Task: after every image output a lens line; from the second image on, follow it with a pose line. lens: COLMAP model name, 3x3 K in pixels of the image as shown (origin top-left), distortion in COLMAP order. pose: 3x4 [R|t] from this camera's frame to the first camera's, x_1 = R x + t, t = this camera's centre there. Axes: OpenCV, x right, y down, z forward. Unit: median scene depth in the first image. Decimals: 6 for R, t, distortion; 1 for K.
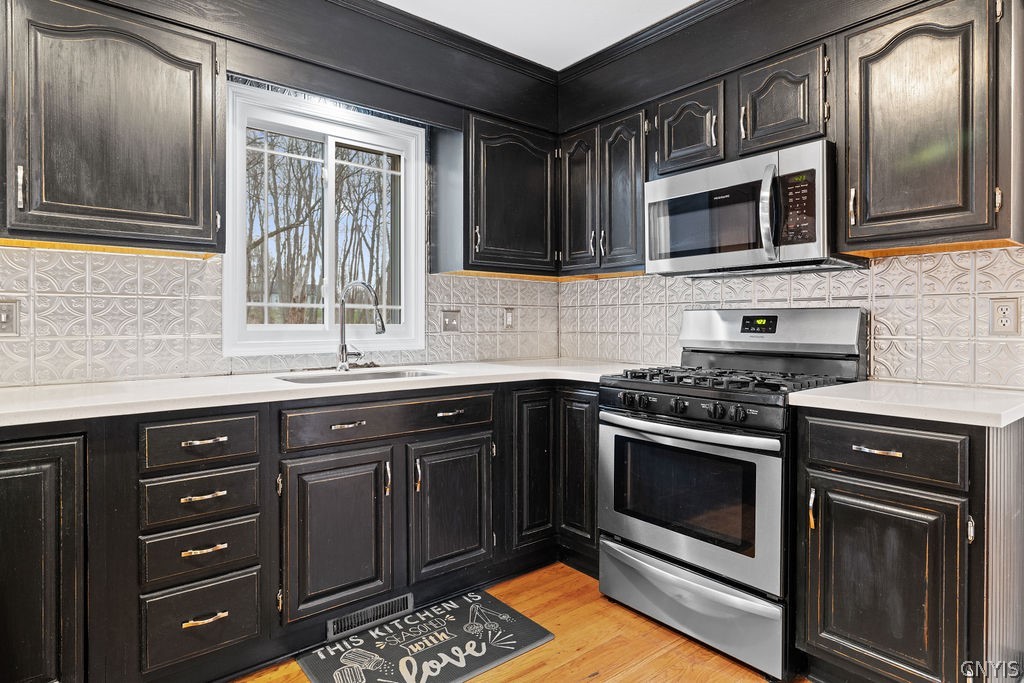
lens RADIAL K [[576.0, 0, 509.4], [0, 576.0, 334.3], [0, 0, 1]] dist [-0.004868, 0.001956]
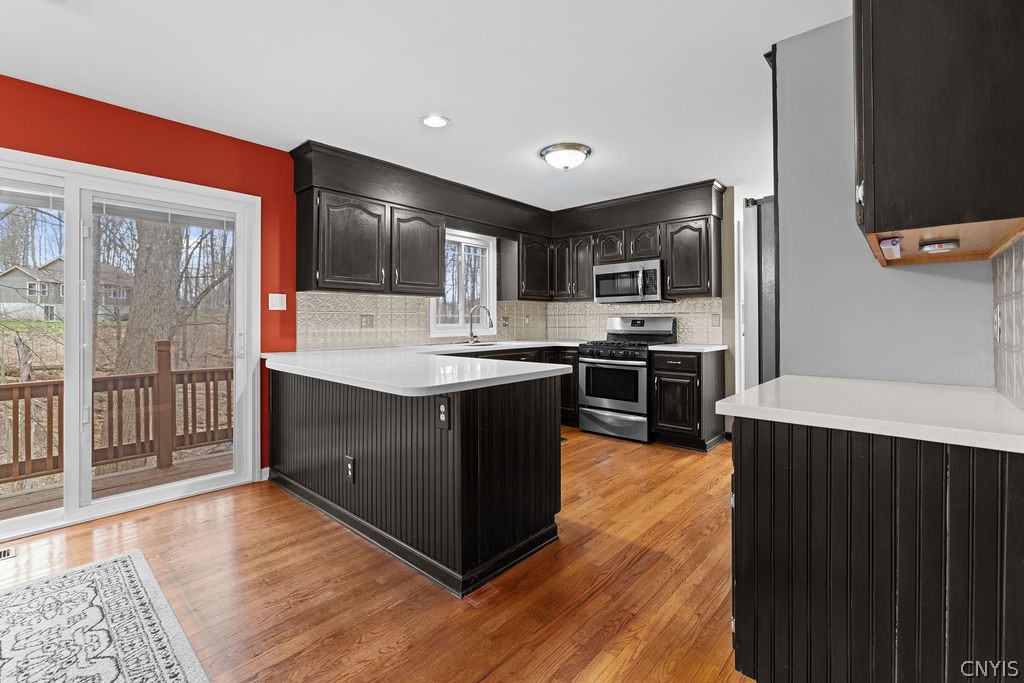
lens RADIAL K [[449.4, 0, 518.2], [0, 449.4, 325.9], [0, 0, 1]] dist [-0.001627, -0.000281]
pose [[0.986135, -0.004784, 0.165878, -0.445679], [0.006210, 0.999948, -0.008083, 0.008274], [-0.165831, 0.009002, 0.986113, -0.931561]]
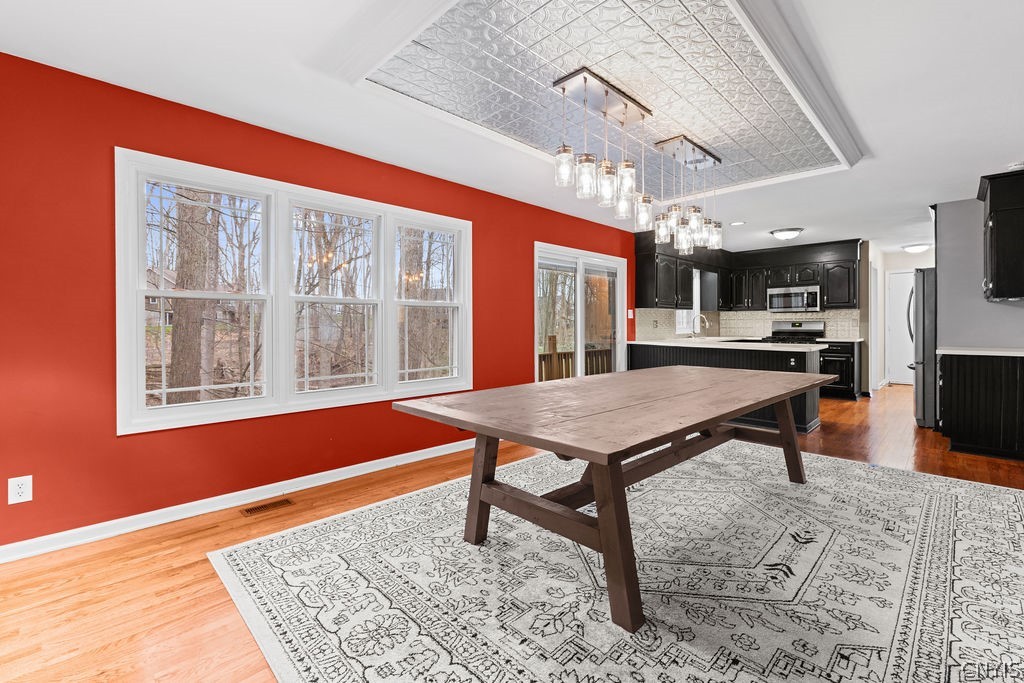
lens RADIAL K [[449.4, 0, 514.3], [0, 449.4, 335.6], [0, 0, 1]] dist [-0.001627, -0.000281]
pose [[0.993678, -0.010684, 0.111754, -1.966054], [0.010387, 0.999941, 0.003237, 0.027263], [-0.111782, -0.002055, 0.993731, -1.983335]]
